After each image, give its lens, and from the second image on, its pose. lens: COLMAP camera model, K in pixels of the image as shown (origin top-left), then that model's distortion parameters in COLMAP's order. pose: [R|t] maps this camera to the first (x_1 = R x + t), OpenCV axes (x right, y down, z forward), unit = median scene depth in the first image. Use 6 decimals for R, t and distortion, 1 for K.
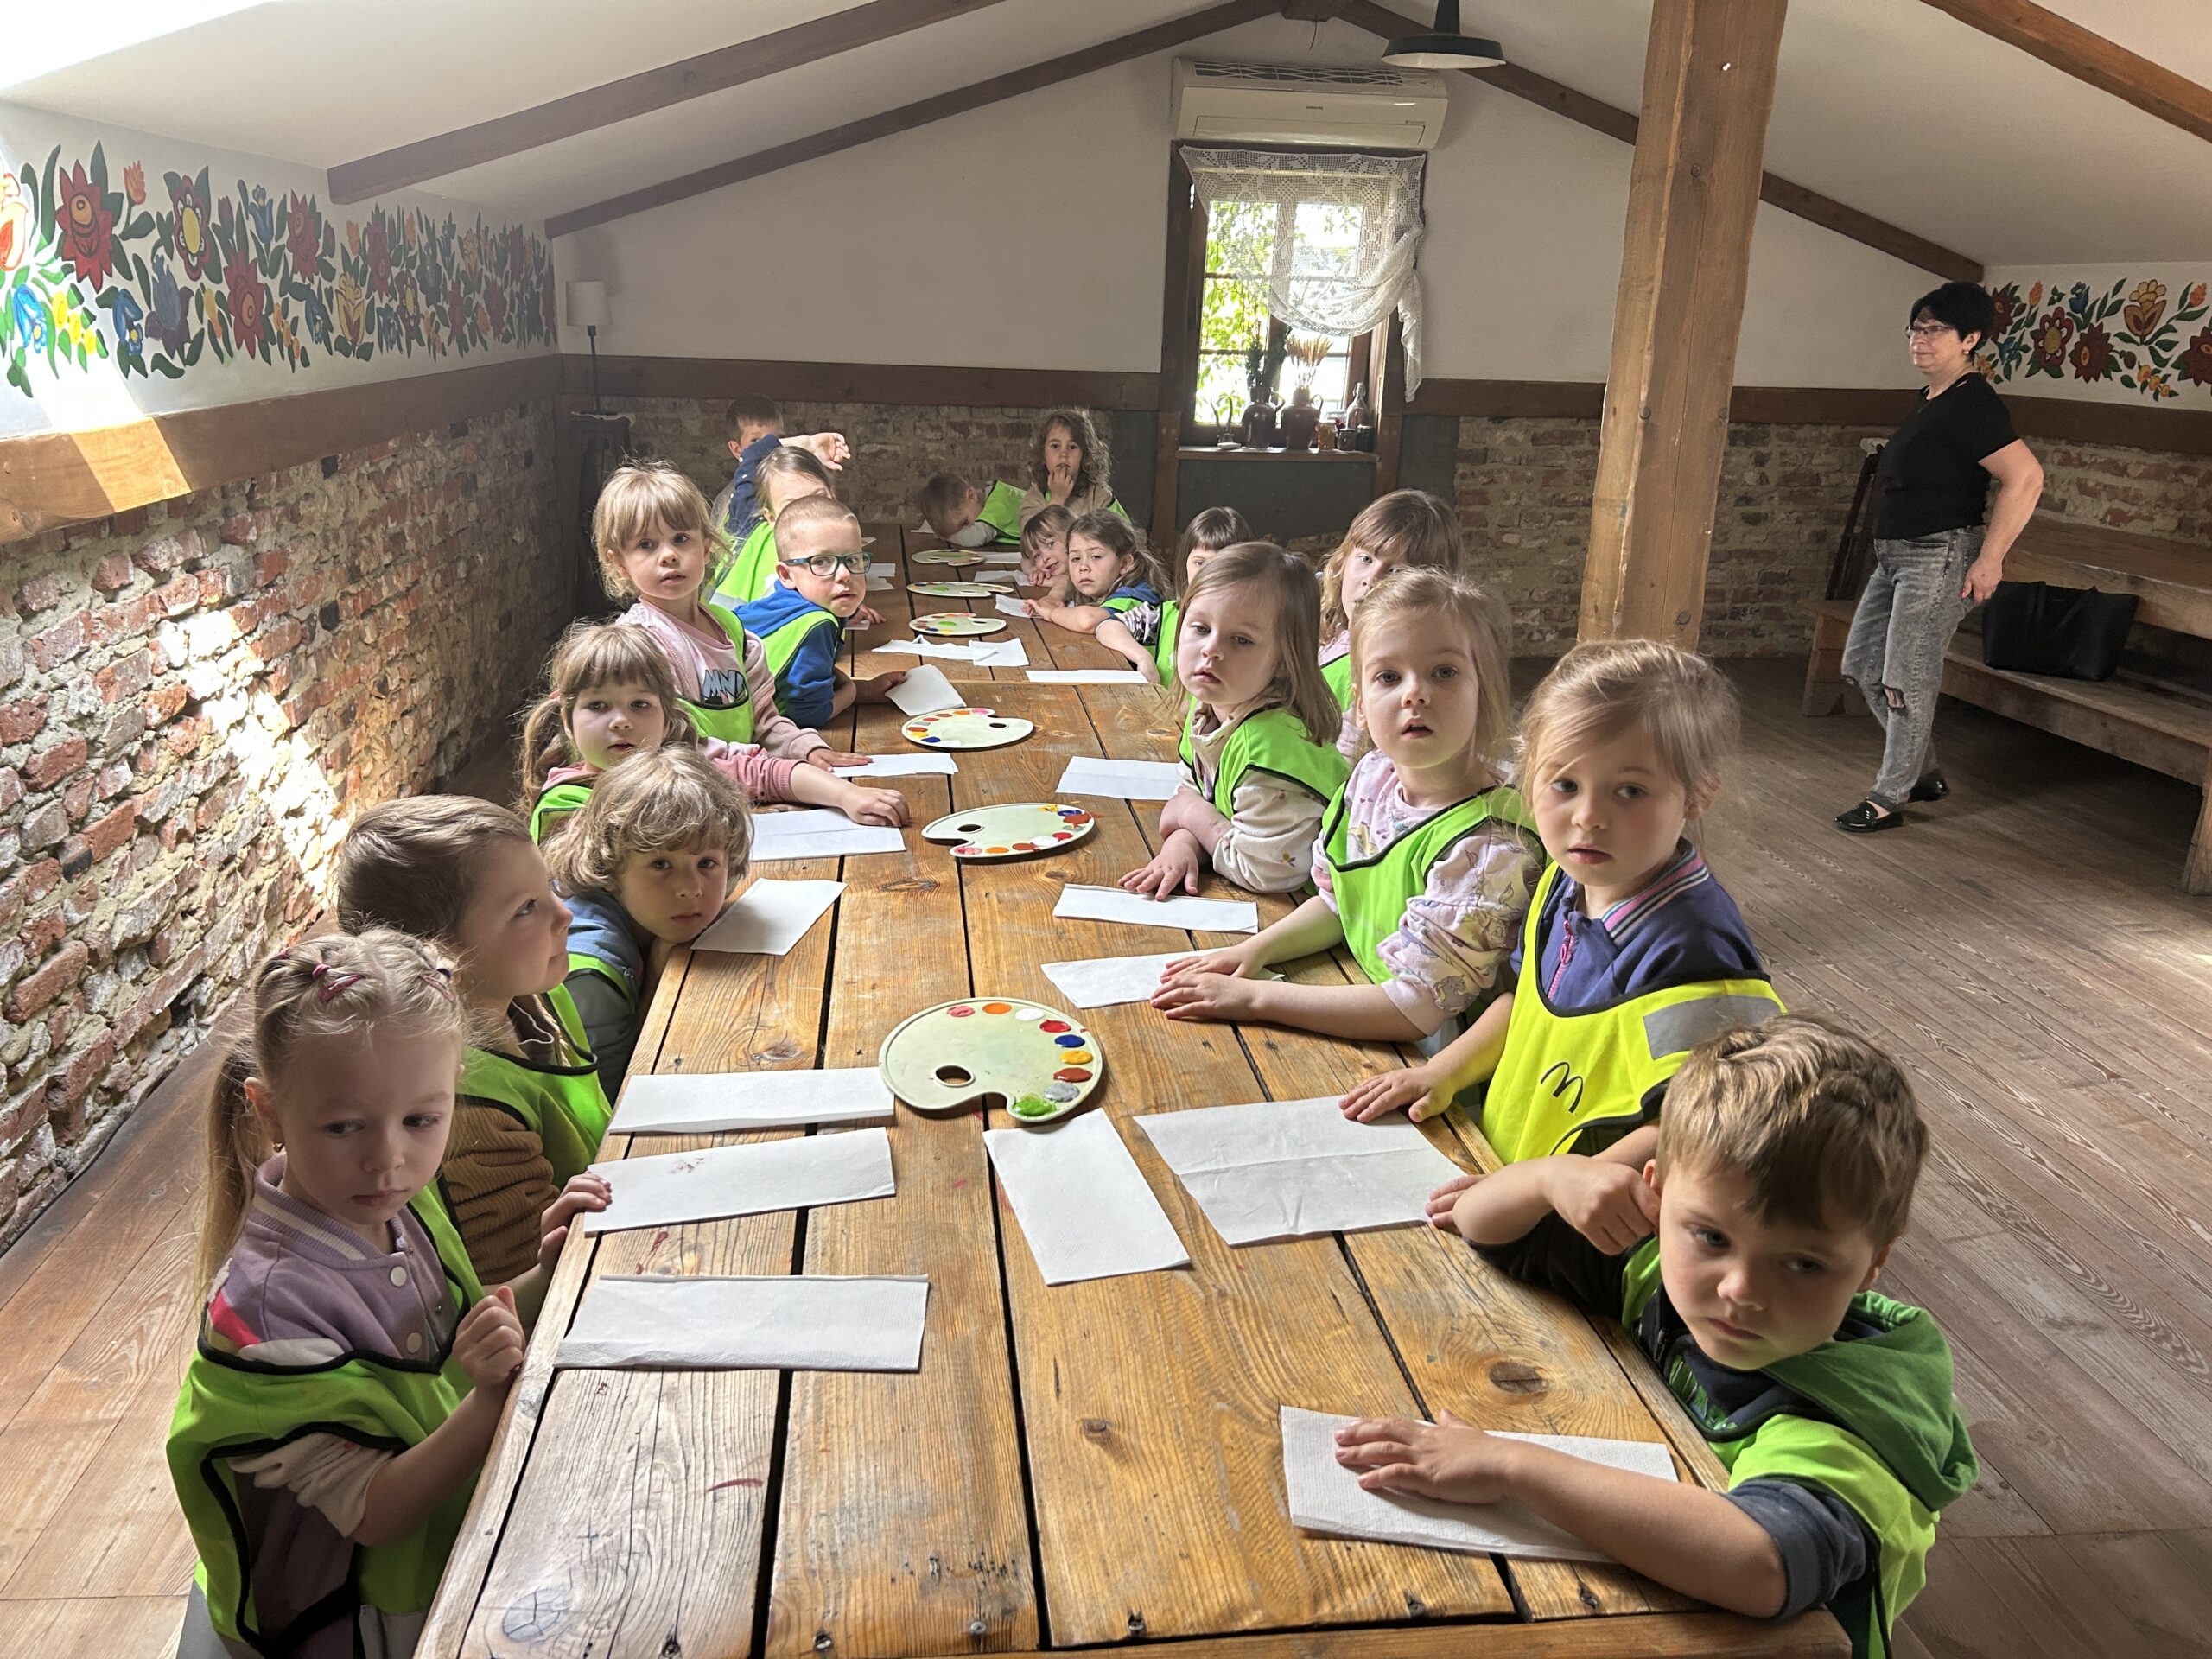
lens RADIAL K [[1665.8, 0, 1104.2], [0, 1665.8, 829.3], [0, 0, 1]] dist [0.040039, -0.039337]
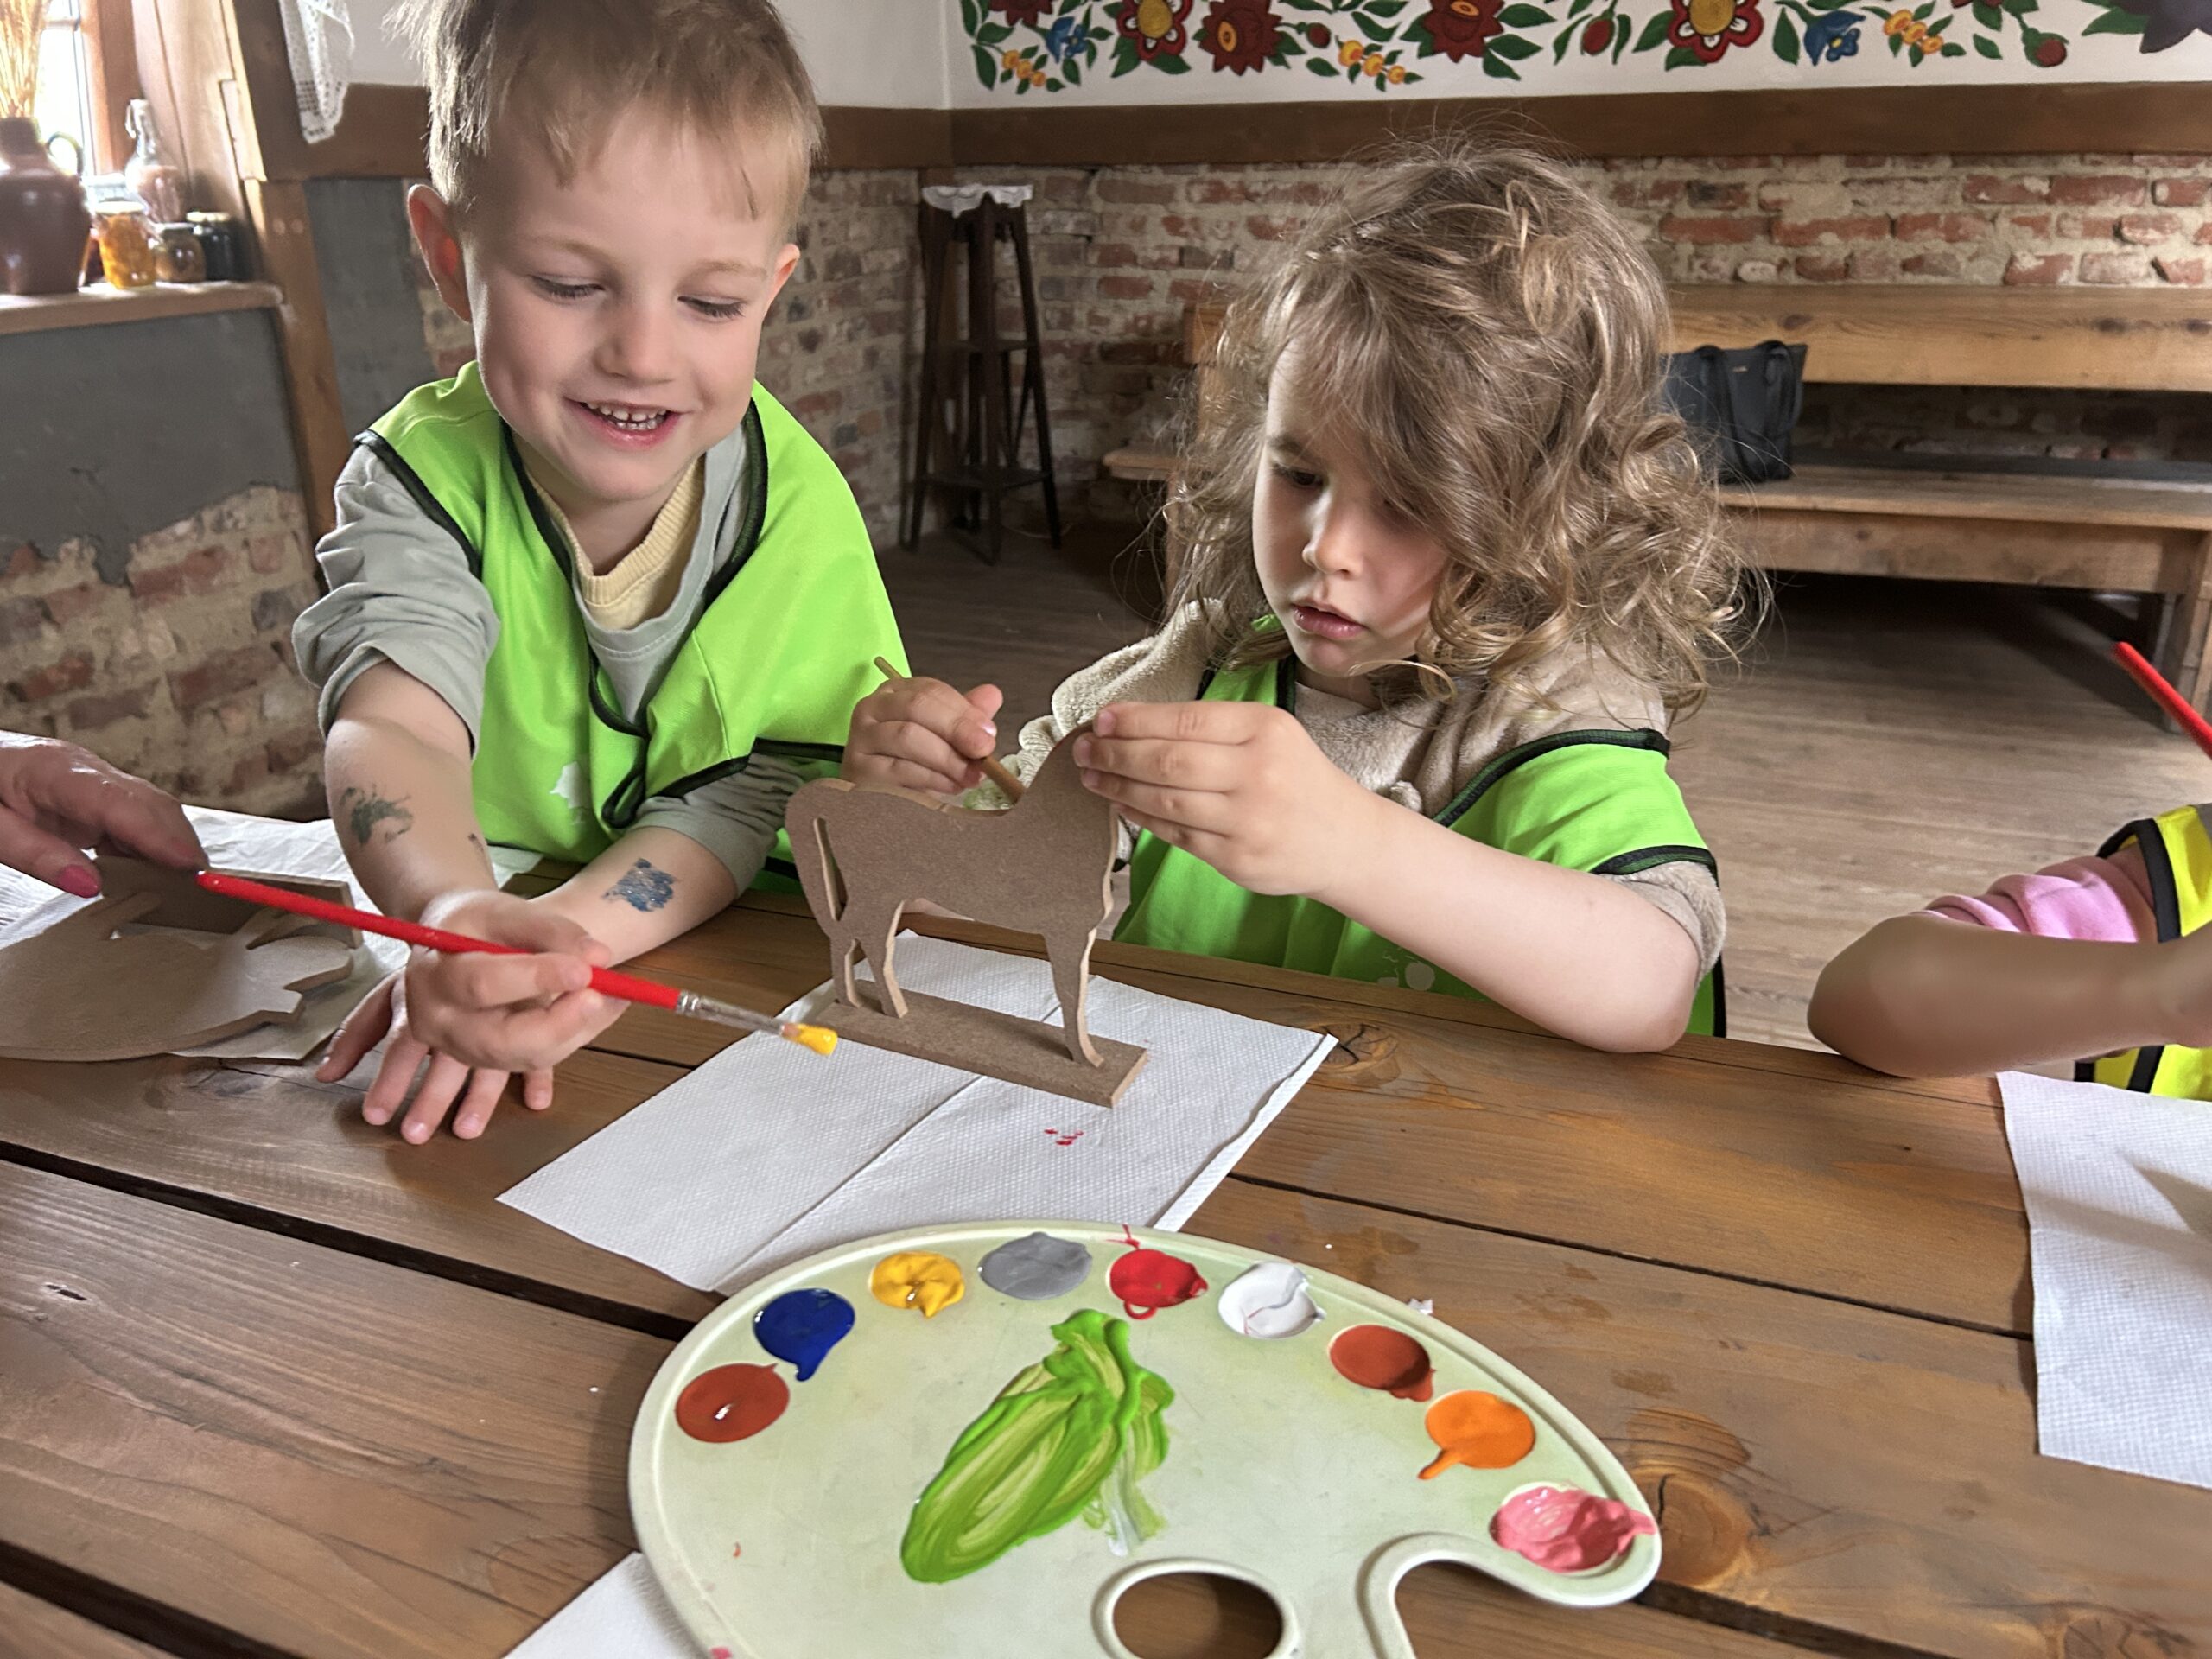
lens RADIAL K [[1665.8, 0, 1104.3], [0, 1665.8, 826.2], [0, 0, 1]] dist [0.040039, -0.039337]
pose [[0.483013, -0.361130, 0.797674, -0.119404], [0.284506, 0.926287, 0.247081, -0.169410], [-0.828103, 0.107600, 0.550152, 0.717262]]
